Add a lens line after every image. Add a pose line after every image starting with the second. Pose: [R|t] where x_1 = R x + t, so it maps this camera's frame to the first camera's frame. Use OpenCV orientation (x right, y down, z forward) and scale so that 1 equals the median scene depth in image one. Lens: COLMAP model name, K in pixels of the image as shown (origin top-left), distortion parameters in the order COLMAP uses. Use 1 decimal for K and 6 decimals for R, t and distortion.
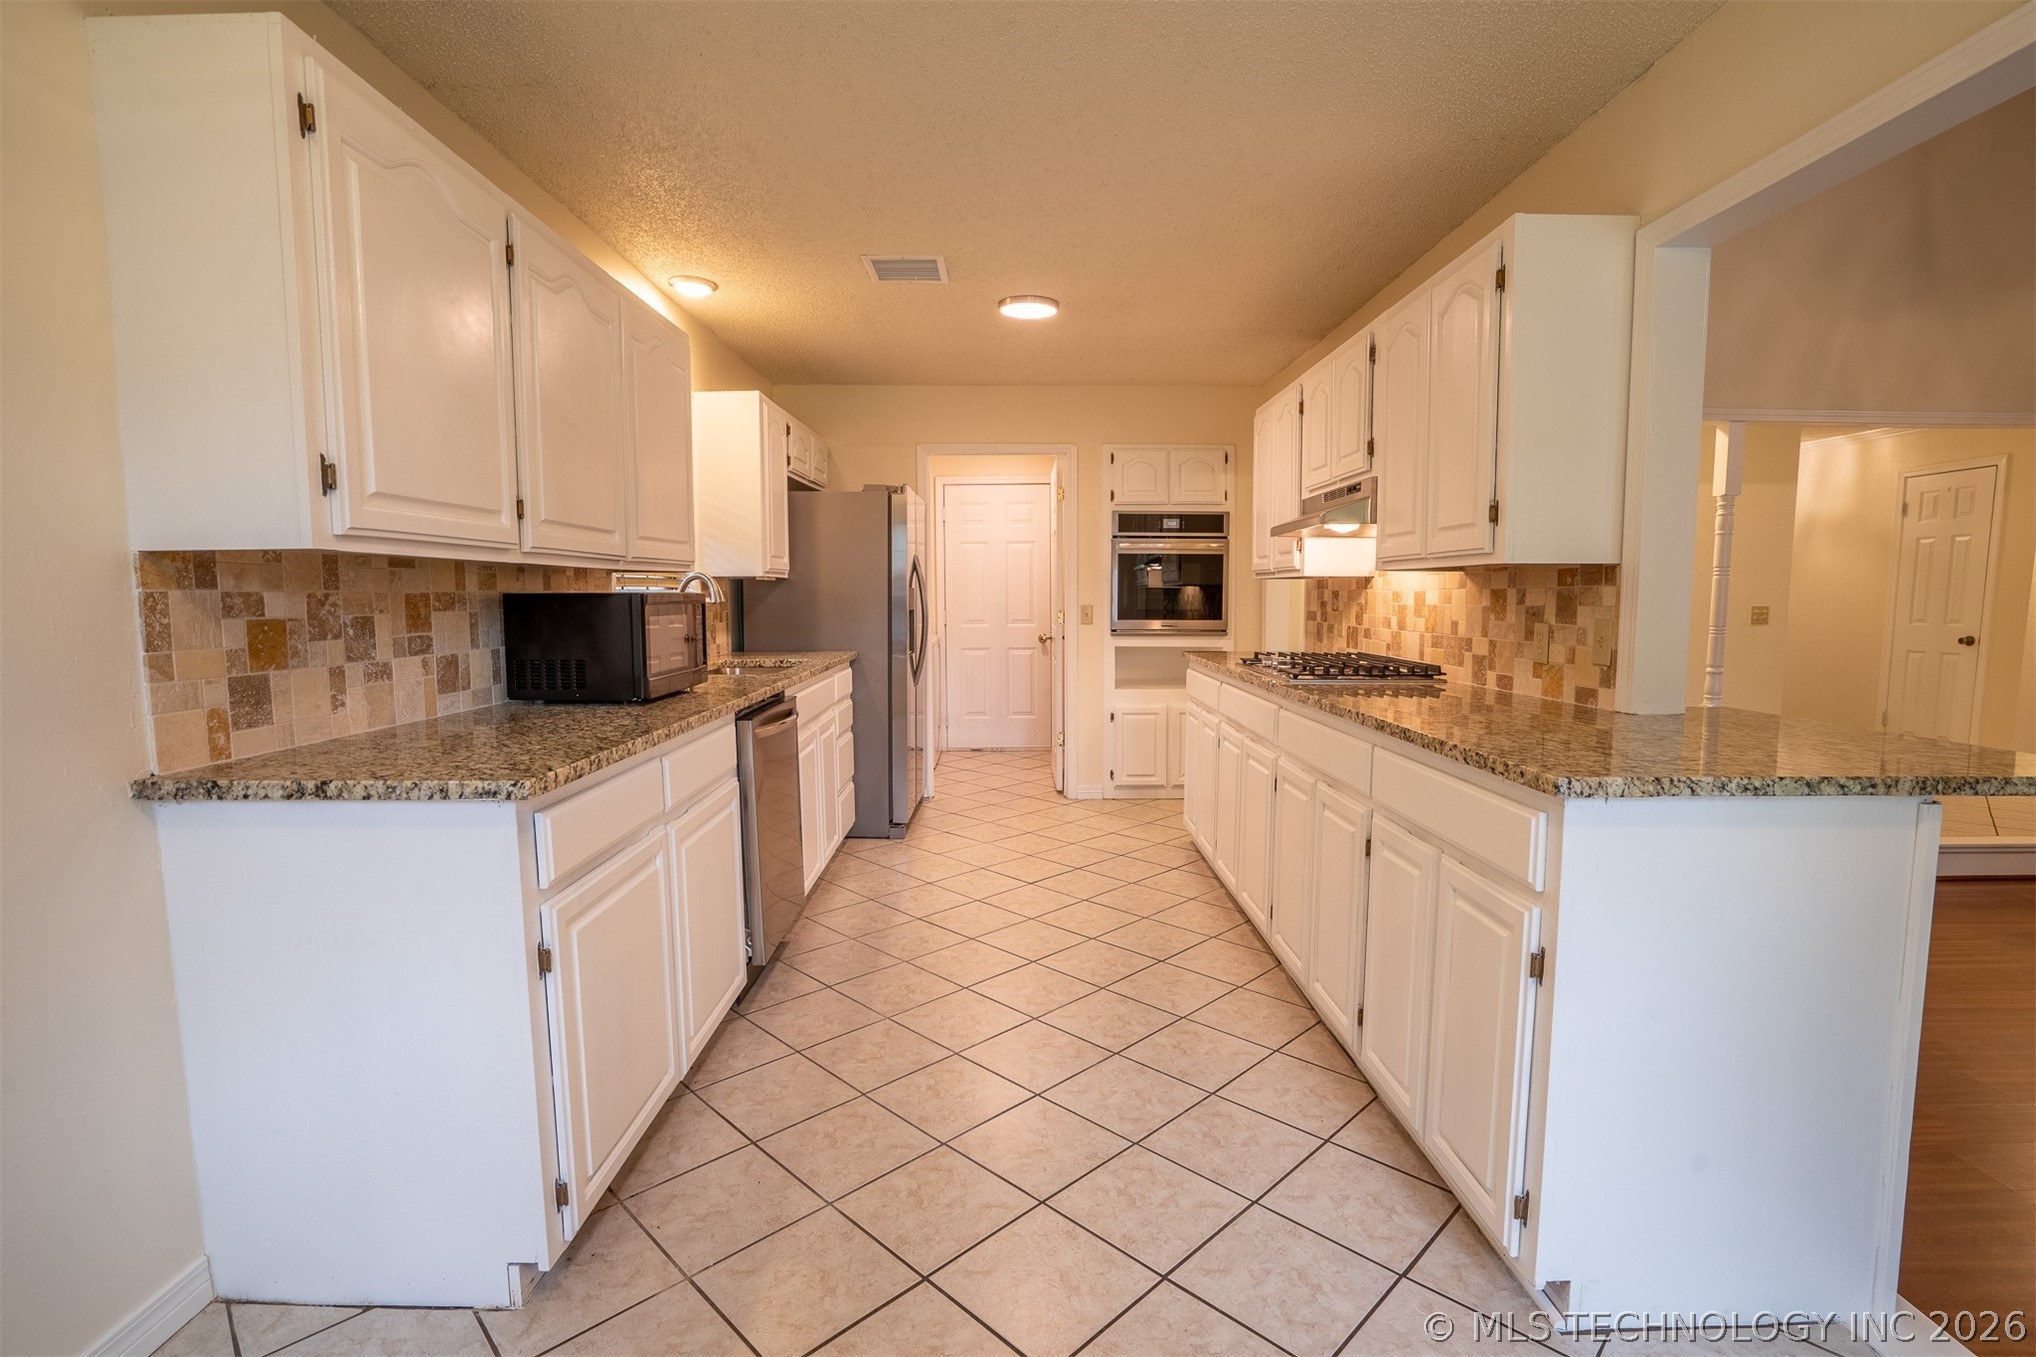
lens RADIAL K [[948.7, 0, 1006.9], [0, 948.7, 679.3], [0, 0, 1]] dist [-0.053184, 0.015736]
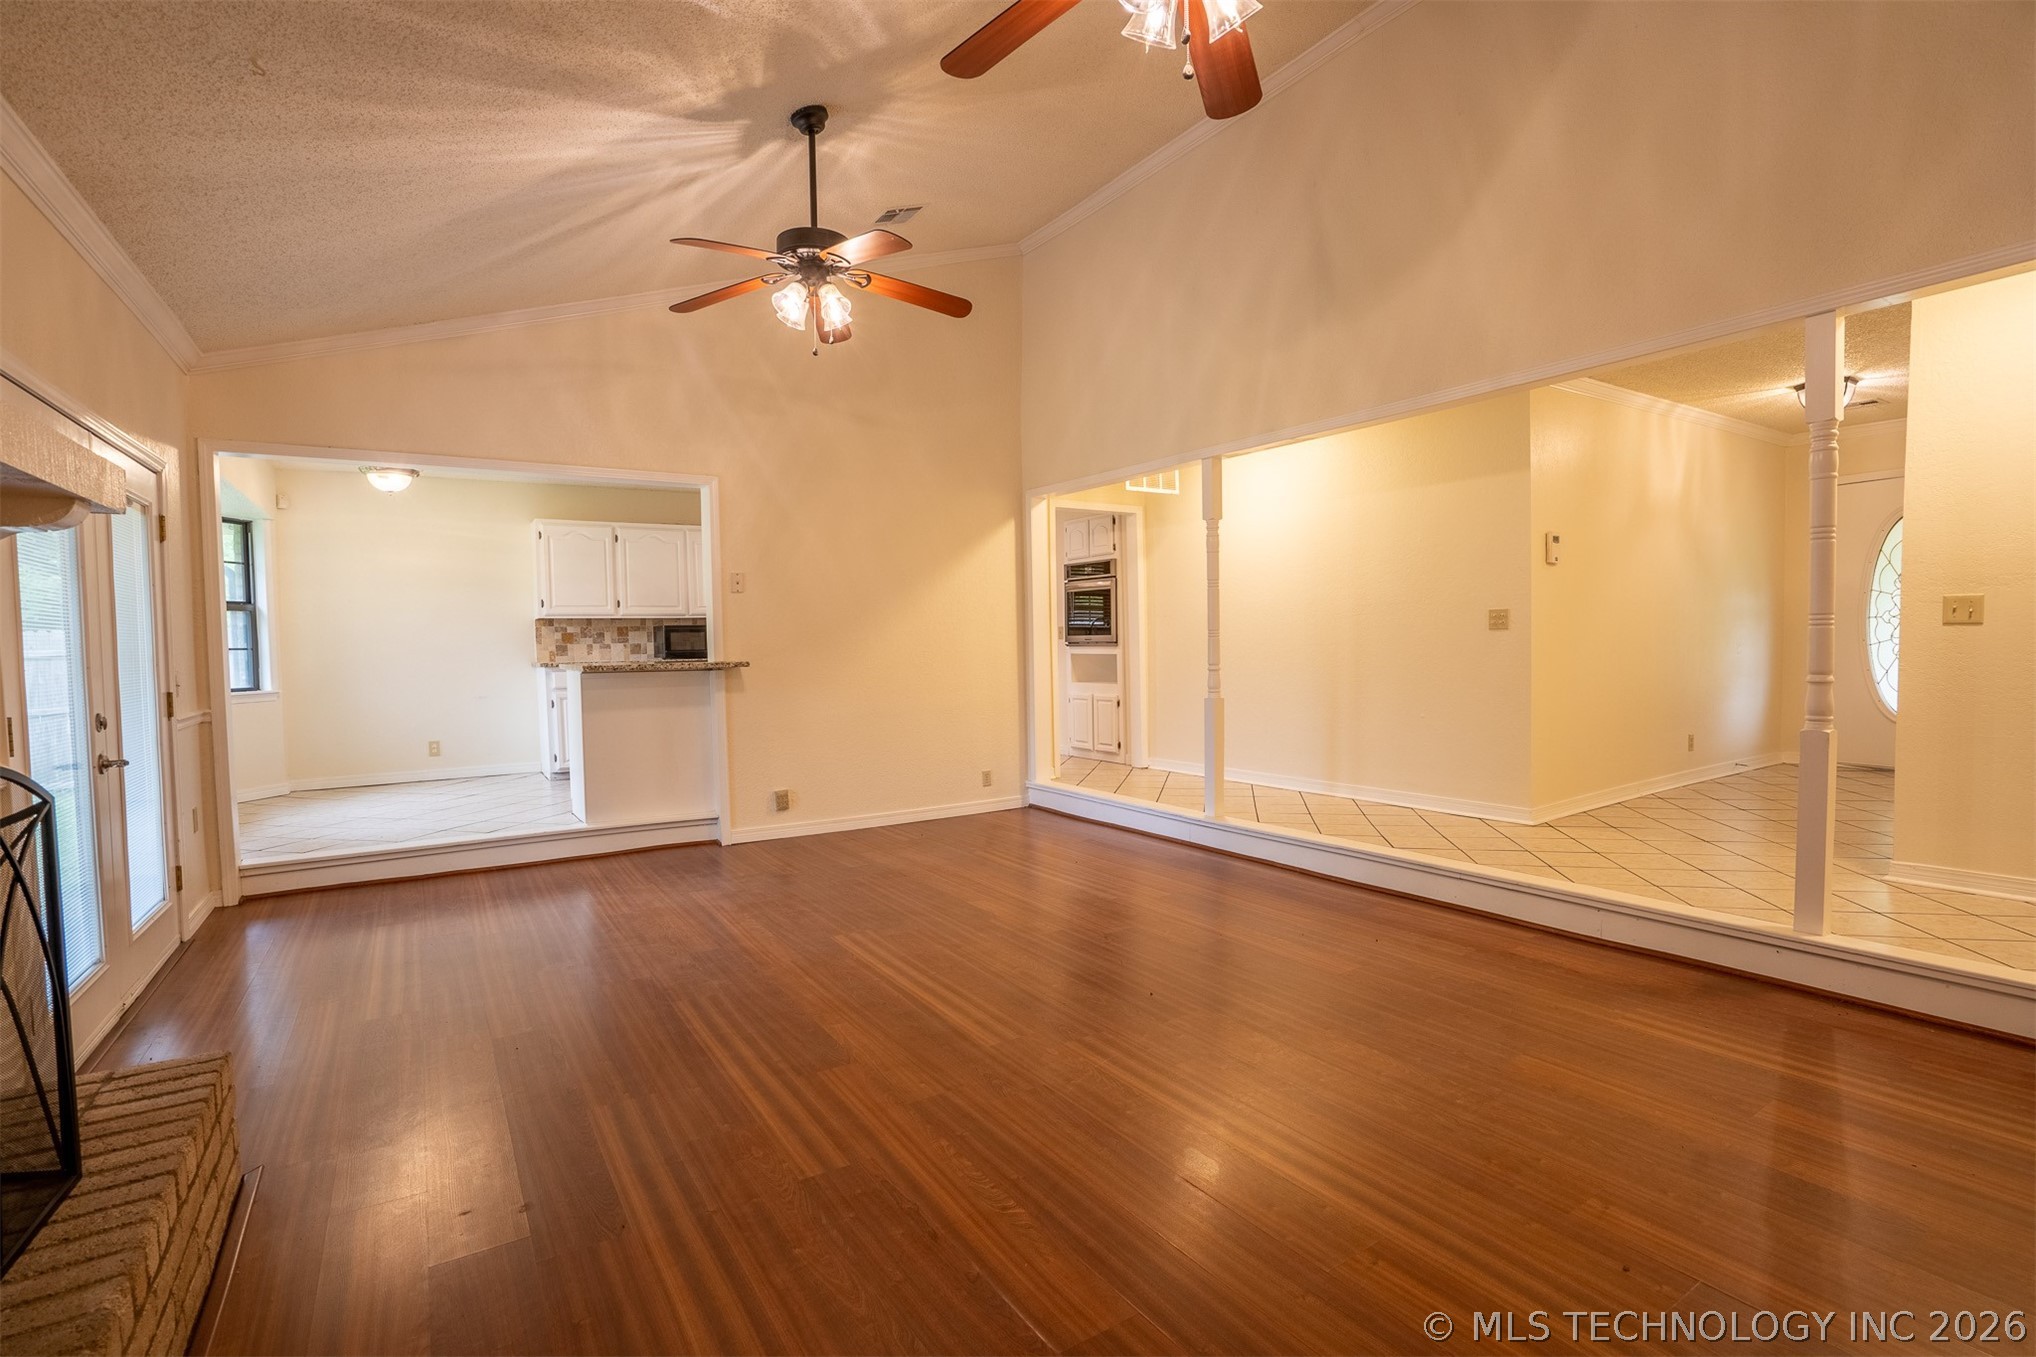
lens RADIAL K [[948.7, 0, 1009.5], [0, 948.7, 681.0], [0, 0, 1]] dist [-0.053184, 0.015736]
pose [[0.539700, 0.027490, -0.841408, 2.418437], [-0.057096, 0.998361, -0.004005, 0.037687], [0.839919, 0.050203, 0.540385, 0.195508]]
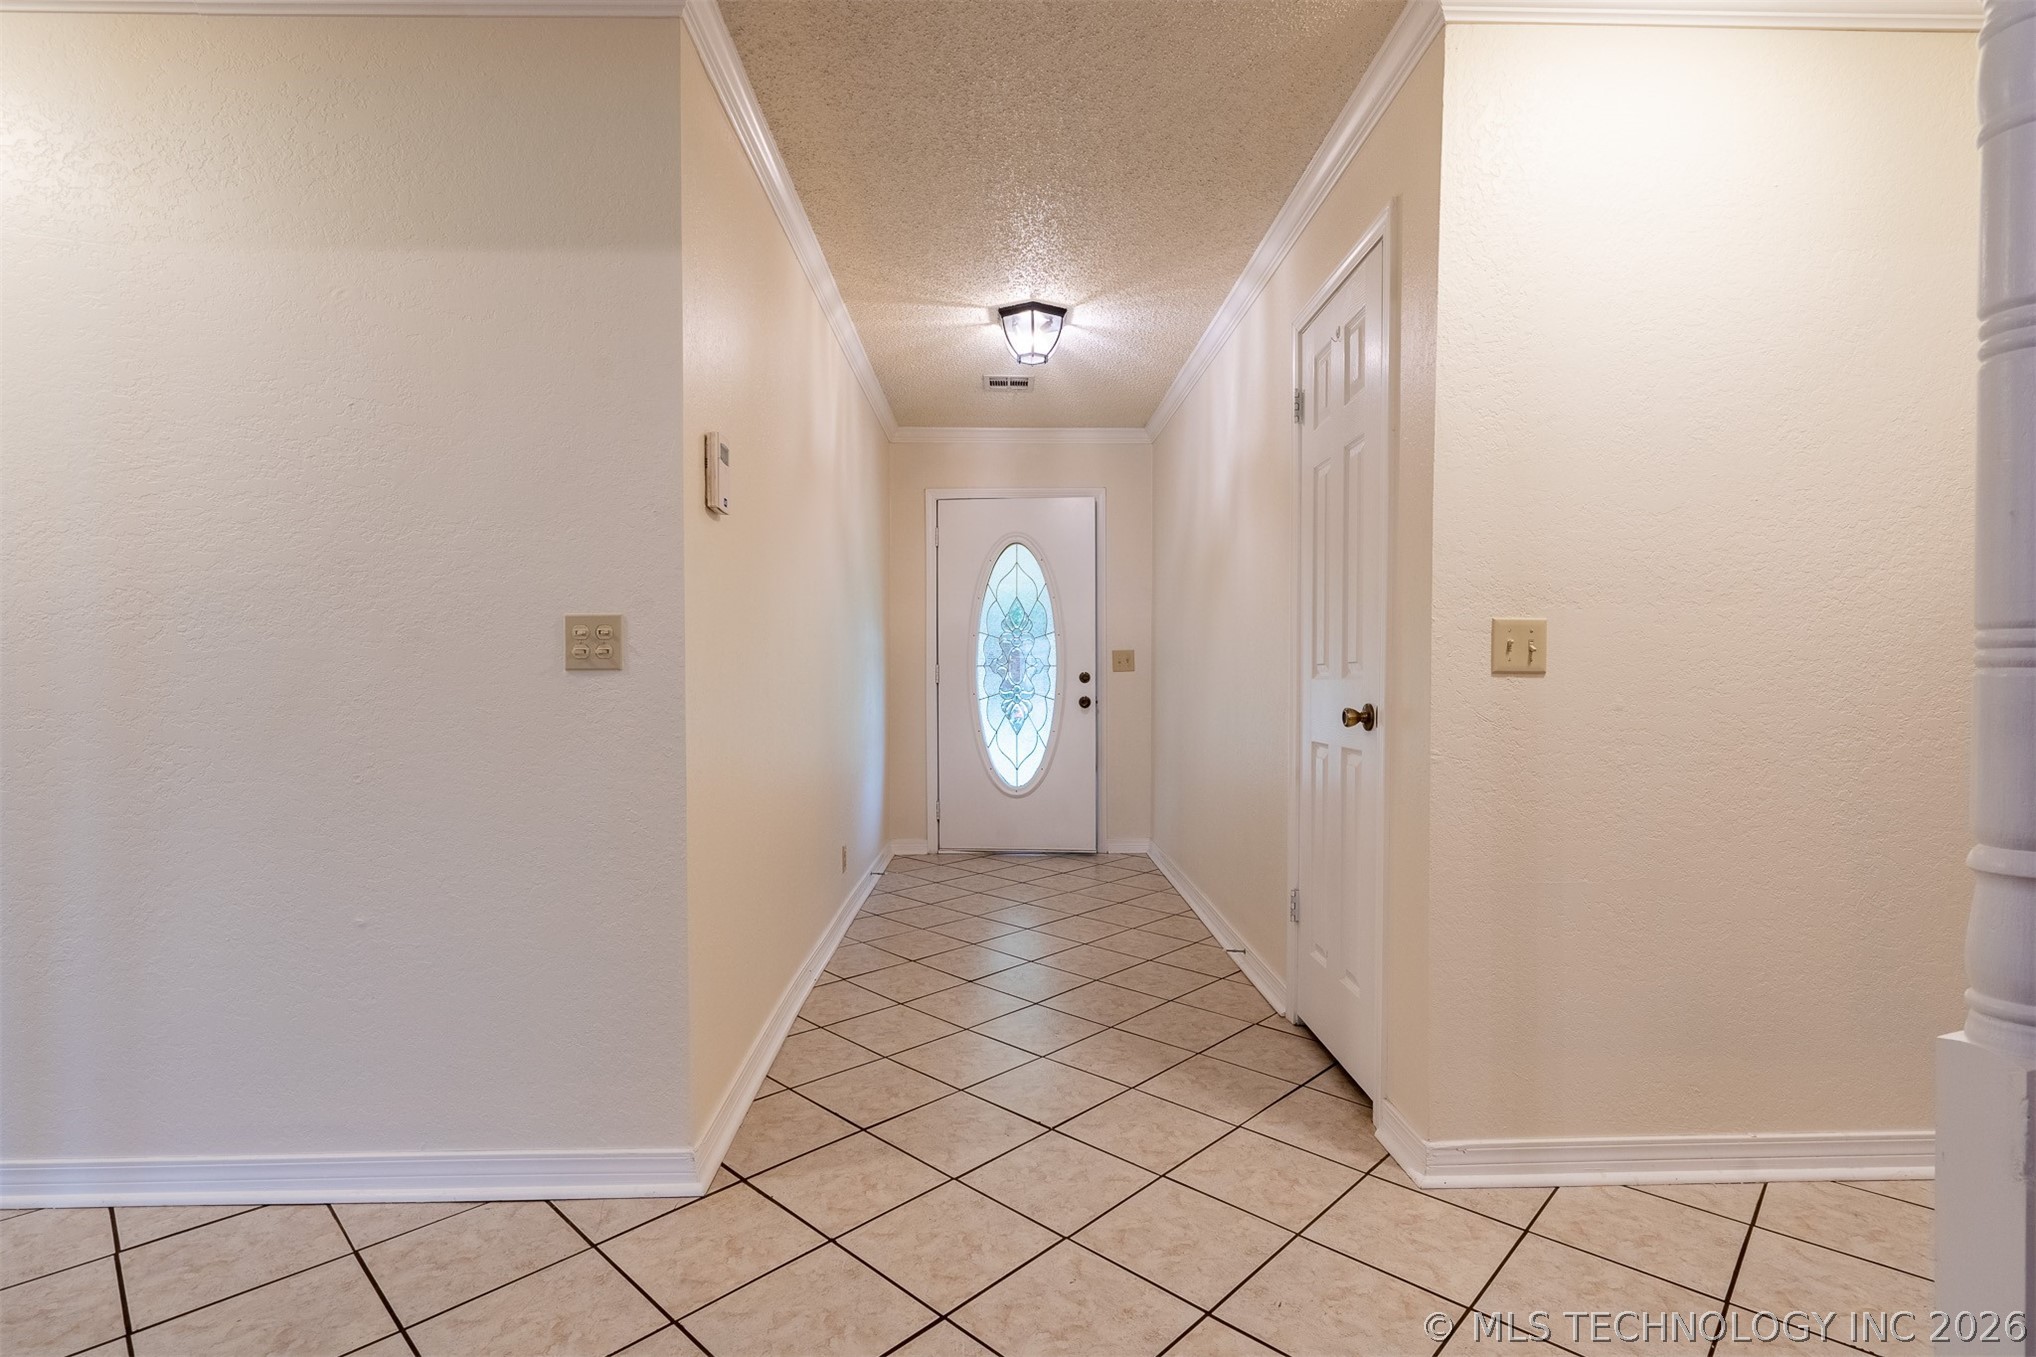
lens RADIAL K [[948.7, 0, 1011.7], [0, 948.7, 680.4], [0, 0, 1]] dist [-0.053184, 0.015736]
pose [[0.999725, -0.002089, 0.023352, 1.743585], [0.004059, 0.996405, -0.084621, -0.050781], [-0.023091, 0.084692, 0.996140, 1.203682]]
